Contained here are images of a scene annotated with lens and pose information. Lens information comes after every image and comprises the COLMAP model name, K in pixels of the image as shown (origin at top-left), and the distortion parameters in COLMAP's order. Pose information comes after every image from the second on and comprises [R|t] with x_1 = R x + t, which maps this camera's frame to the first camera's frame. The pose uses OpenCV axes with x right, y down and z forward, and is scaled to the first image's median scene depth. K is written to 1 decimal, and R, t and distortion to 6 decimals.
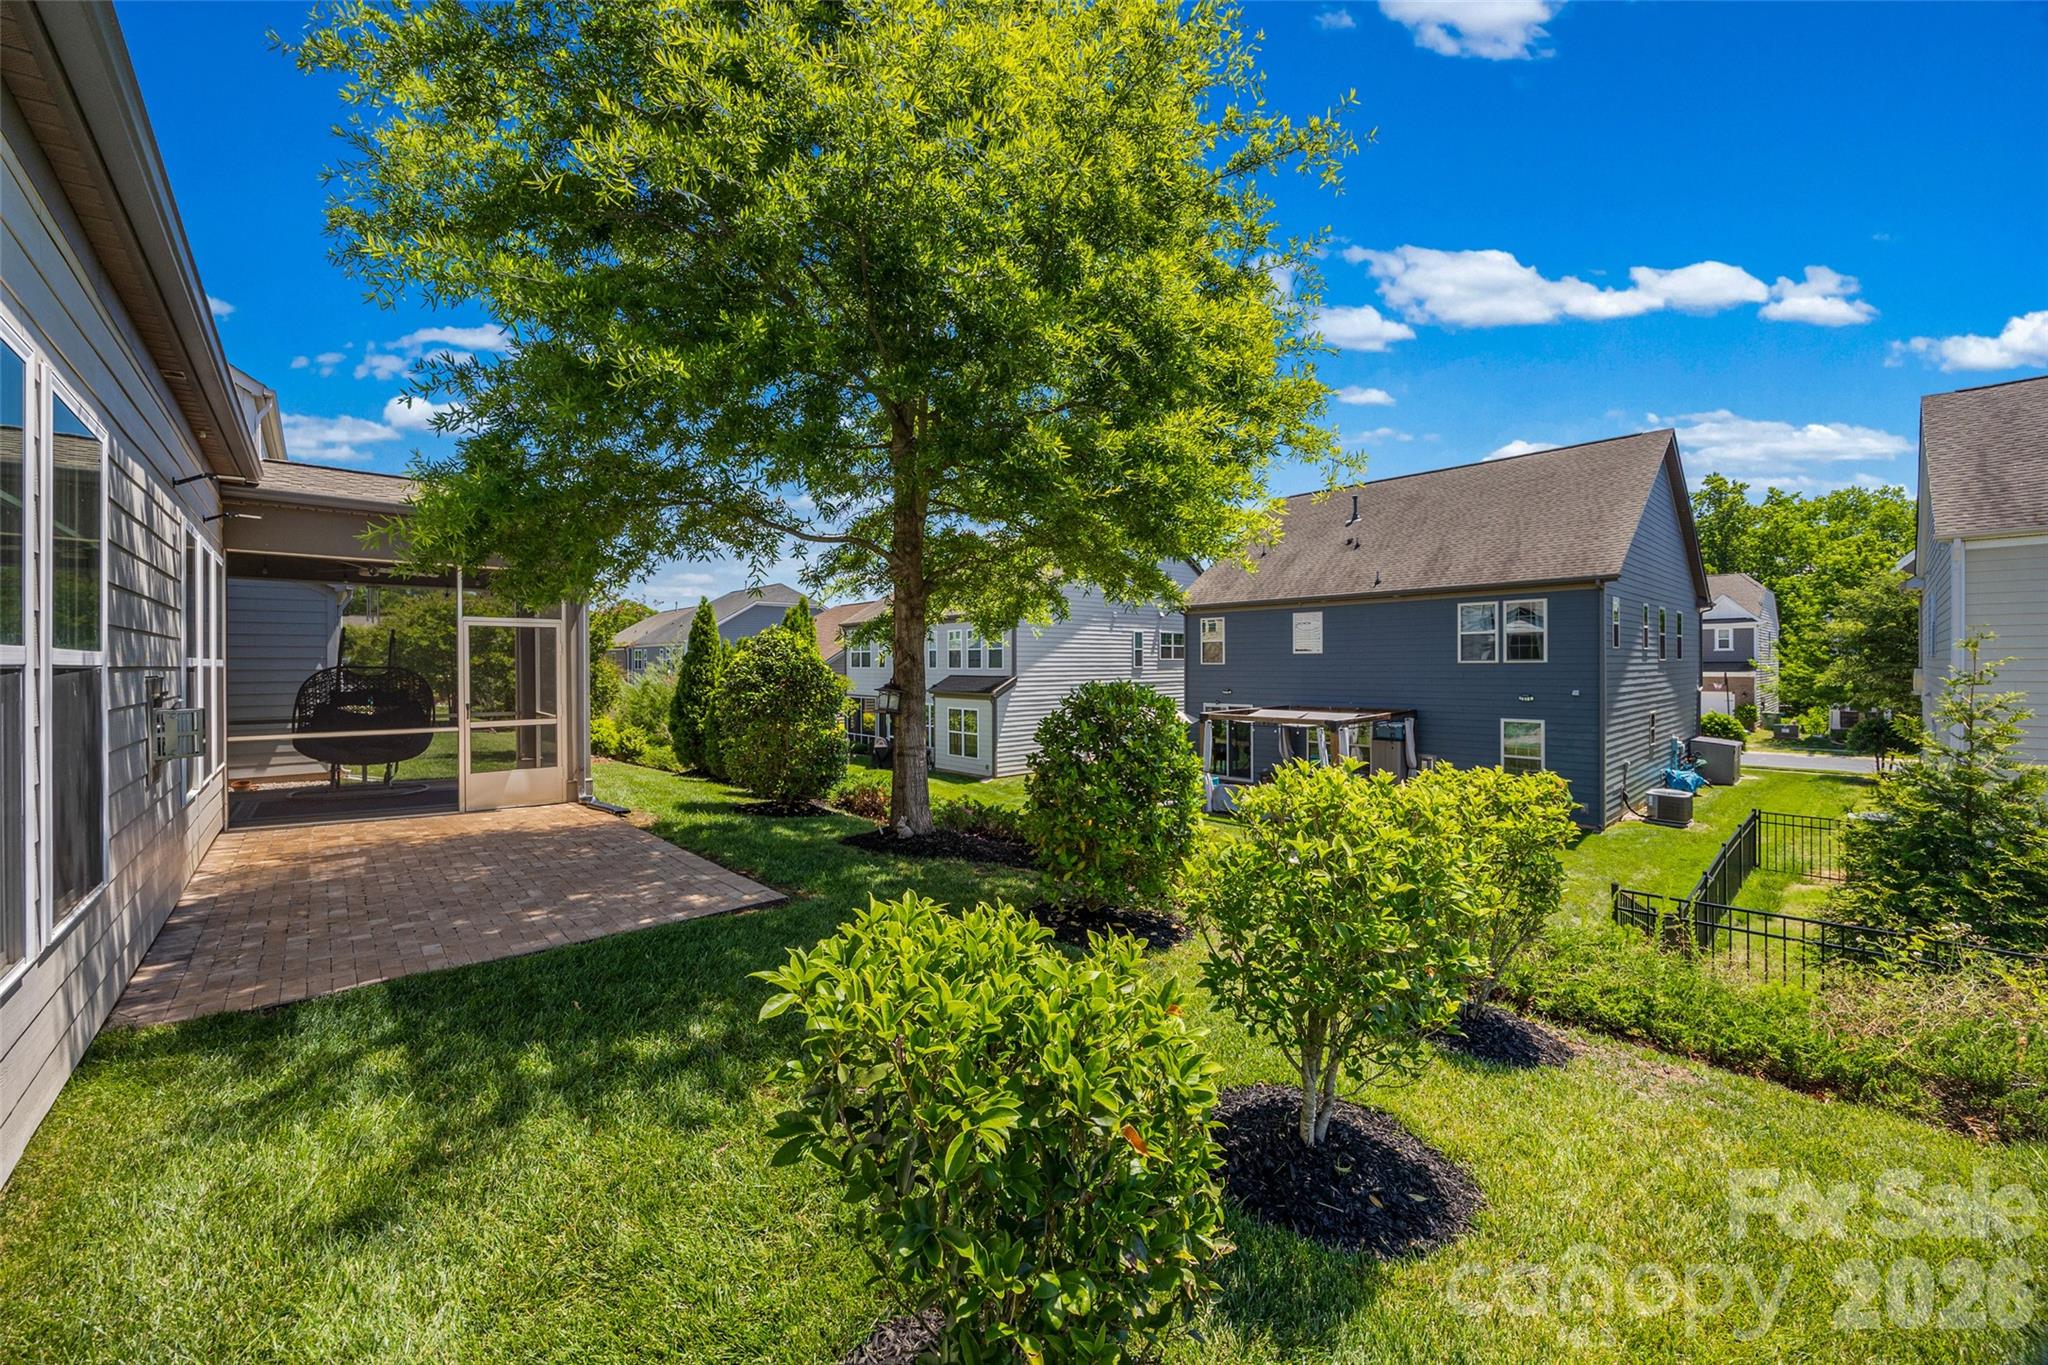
lens RADIAL K [[786.0, 0, 1016.3], [0, 786.0, 665.7], [0, 0, 1]] dist [-0.001163, -0.000067]
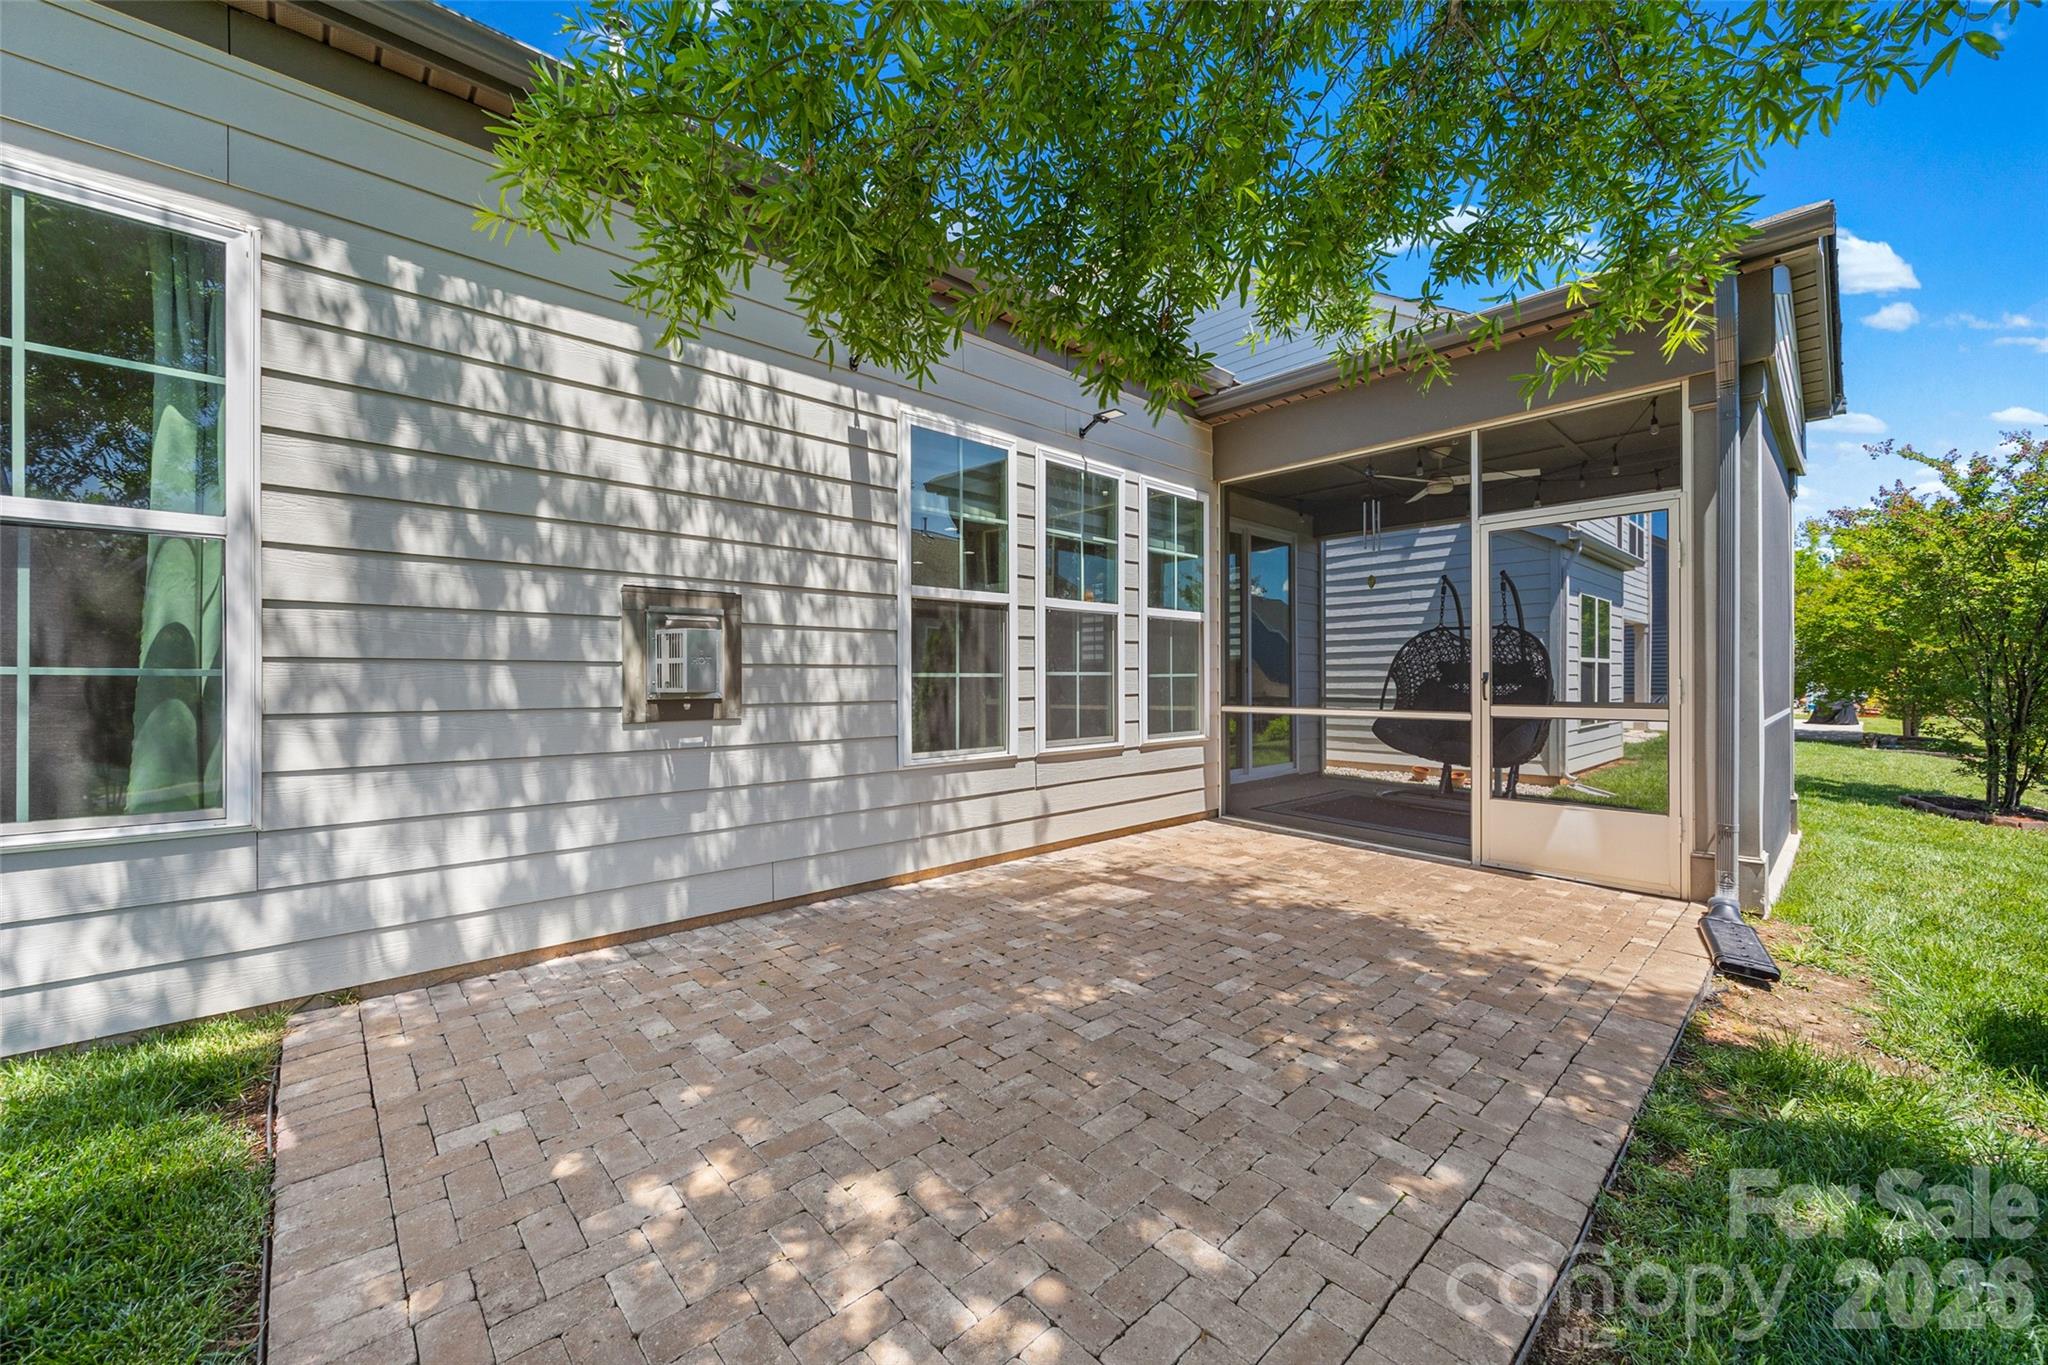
lens RADIAL K [[786.0, 0, 1016.3], [0, 786.0, 665.7], [0, 0, 1]] dist [-0.001163, -0.000067]
pose [[0.004302, -0.015581, -0.999869, -0.285639], [-0.000498, 0.999878, -0.015583, 0.099722], [0.999991, 0.000565, 0.004294, 1.293521]]
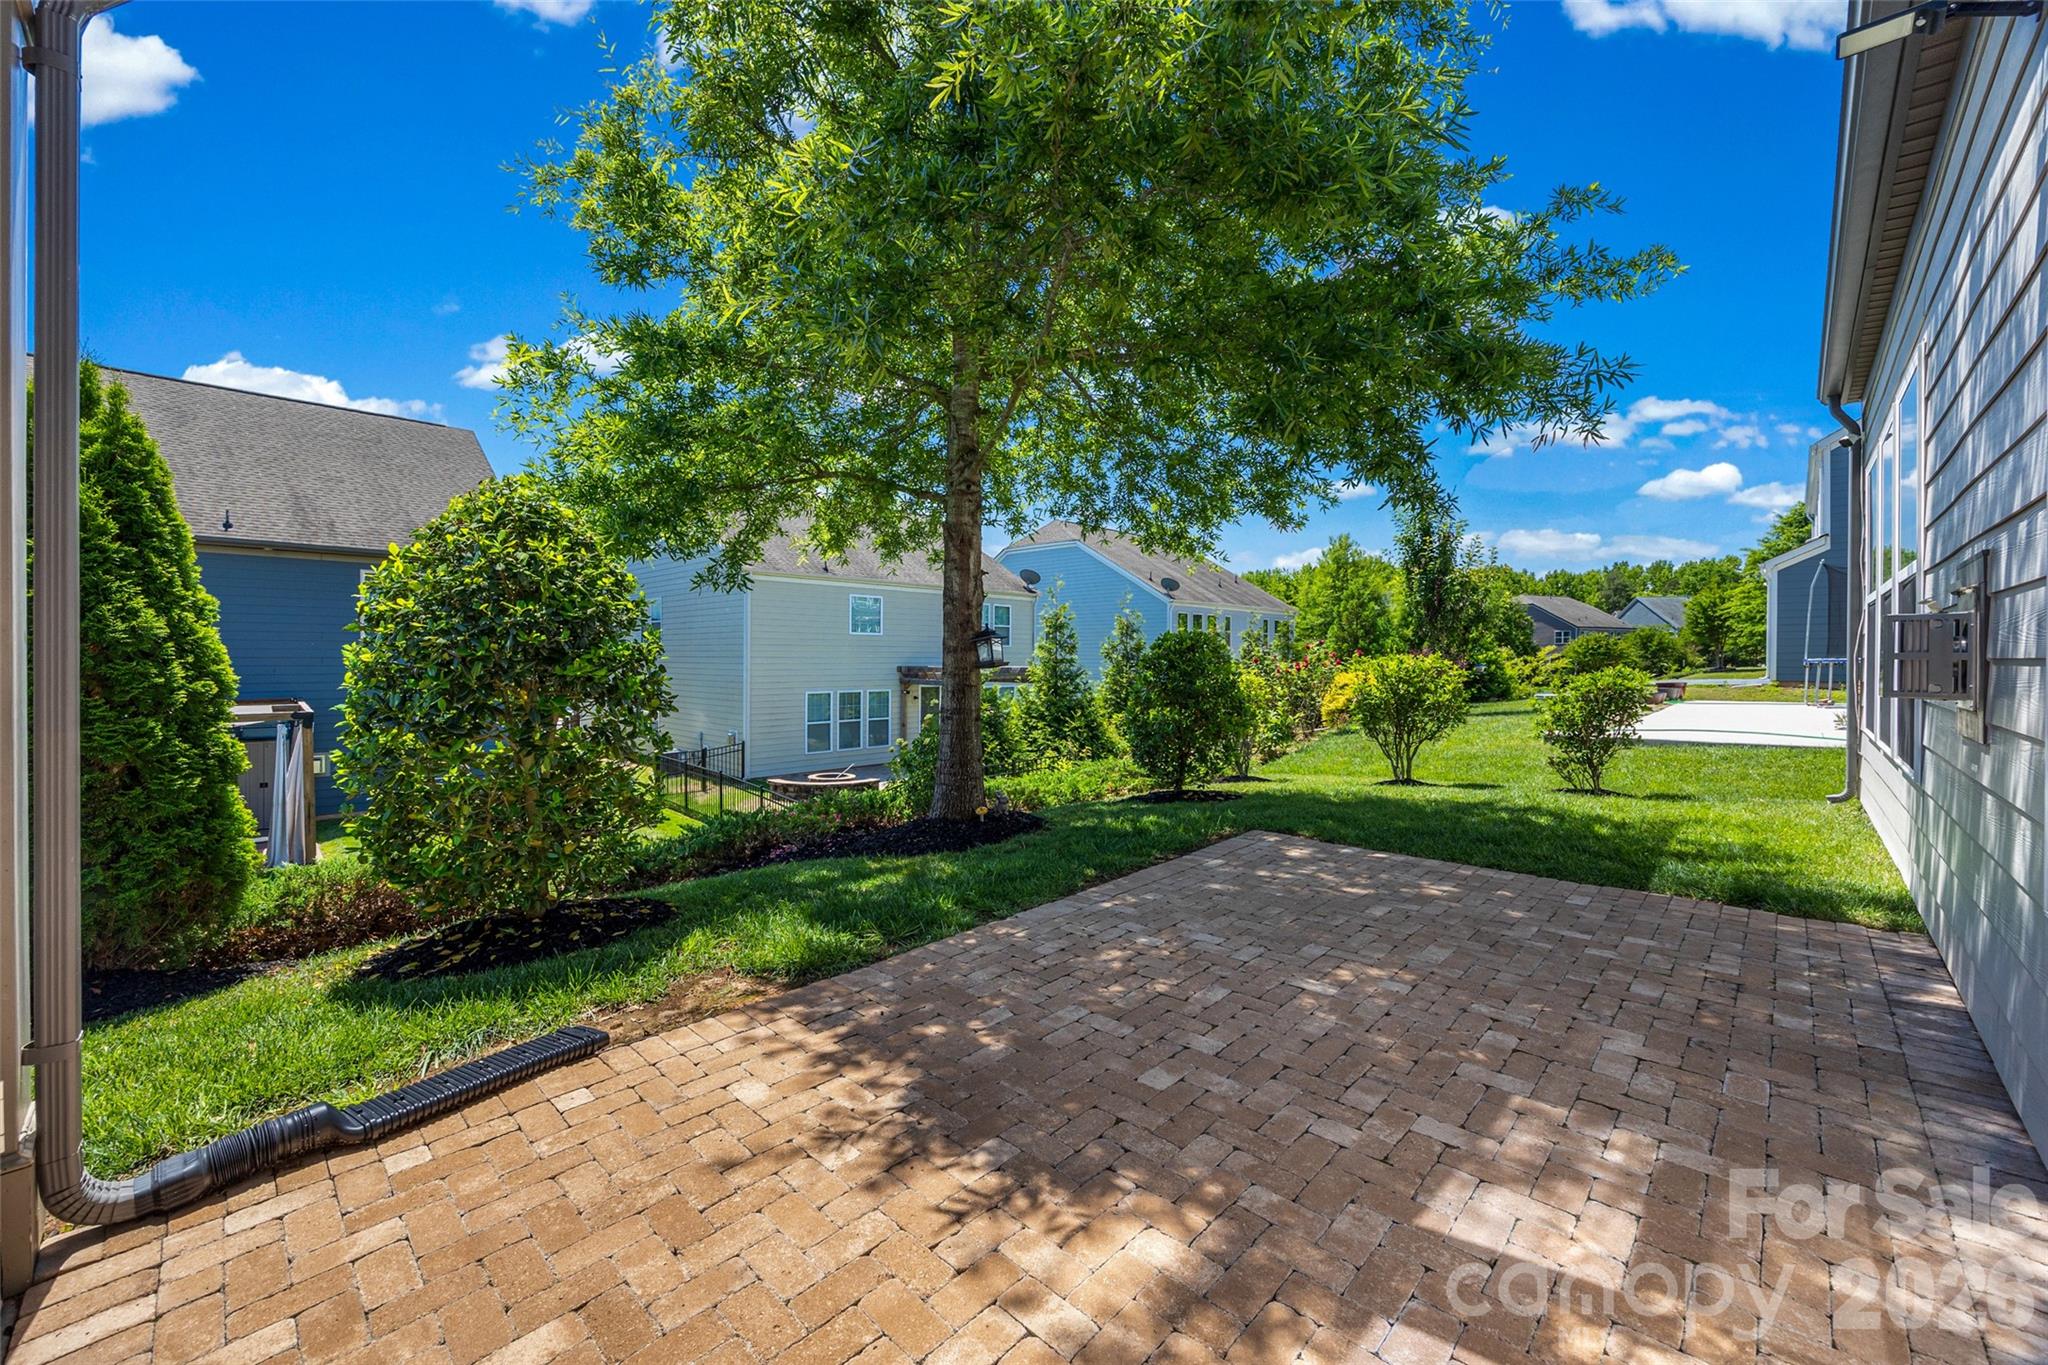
lens RADIAL K [[786.0, 0, 1016.3], [0, 786.0, 665.7], [0, 0, 1]] dist [-0.001163, -0.000067]
pose [[-0.053732, -0.008924, 0.998516, -1.671002], [0.002451, 0.999956, 0.009069, 0.082842], [-0.998552, 0.002935, -0.053708, 1.697742]]
